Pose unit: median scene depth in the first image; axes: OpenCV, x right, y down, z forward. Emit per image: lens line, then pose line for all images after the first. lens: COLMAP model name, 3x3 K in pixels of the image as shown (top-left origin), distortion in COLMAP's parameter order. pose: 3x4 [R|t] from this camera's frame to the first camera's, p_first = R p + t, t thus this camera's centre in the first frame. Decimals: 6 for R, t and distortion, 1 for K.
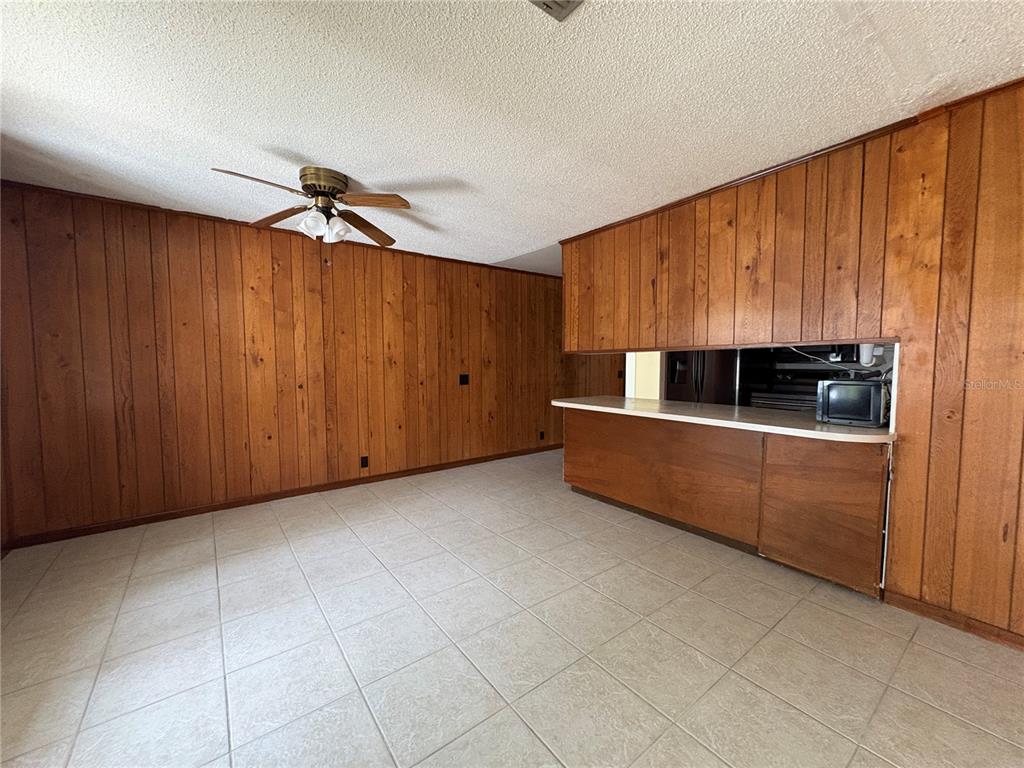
lens RADIAL K [[409.2, 0, 512.4], [0, 409.2, 385.3], [0, 0, 1]] dist [0.001720, -0.000287]
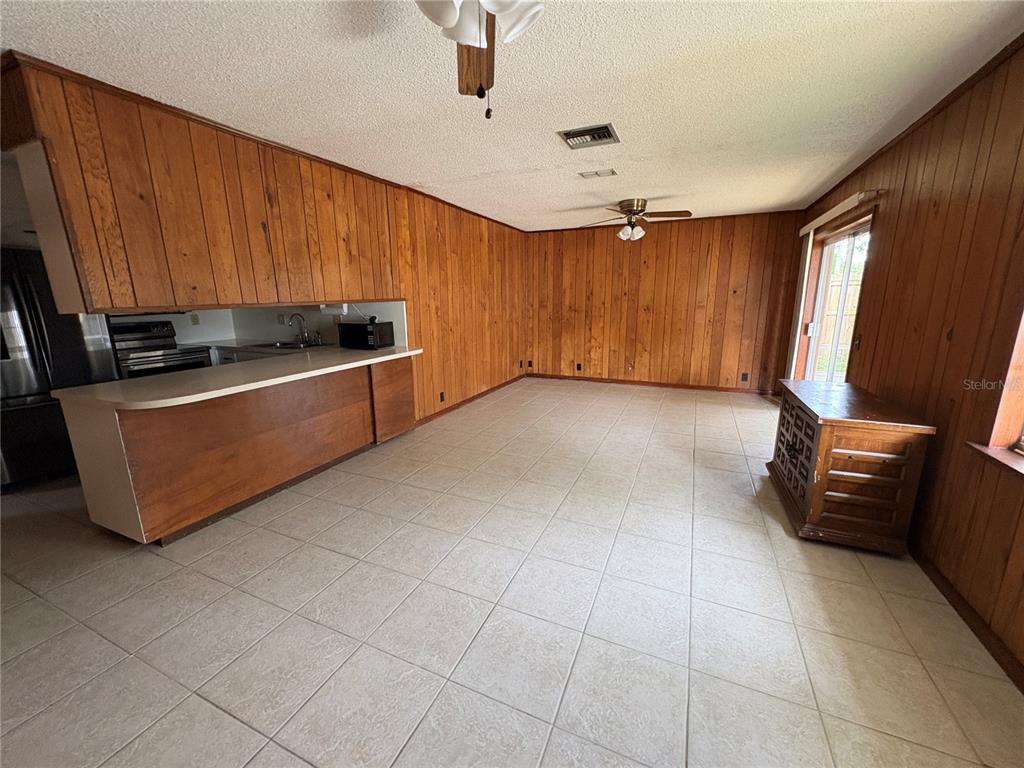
lens RADIAL K [[409.2, 0, 513.8], [0, 409.2, 385.4], [0, 0, 1]] dist [0.001720, -0.000287]
pose [[-0.485042, -0.180870, 0.855582, -0.832595], [0.064003, 0.968411, 0.241006, -0.116258], [-0.872146, 0.171658, -0.458143, 1.157611]]
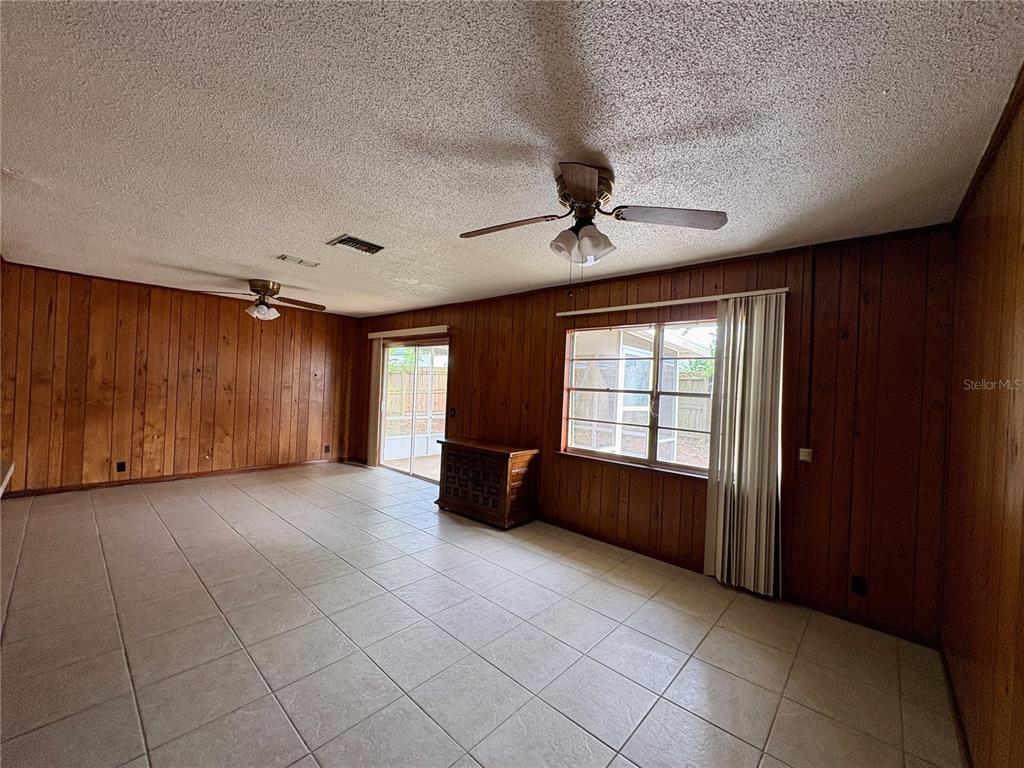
lens RADIAL K [[409.2, 0, 514.3], [0, 409.2, 388.7], [0, 0, 1]] dist [0.001720, -0.000287]
pose [[-0.981061, -0.041137, -0.189280, -0.185984], [-0.055309, 0.995998, 0.070209, -0.154125], [0.185634, 0.079348, -0.979410, 1.680116]]
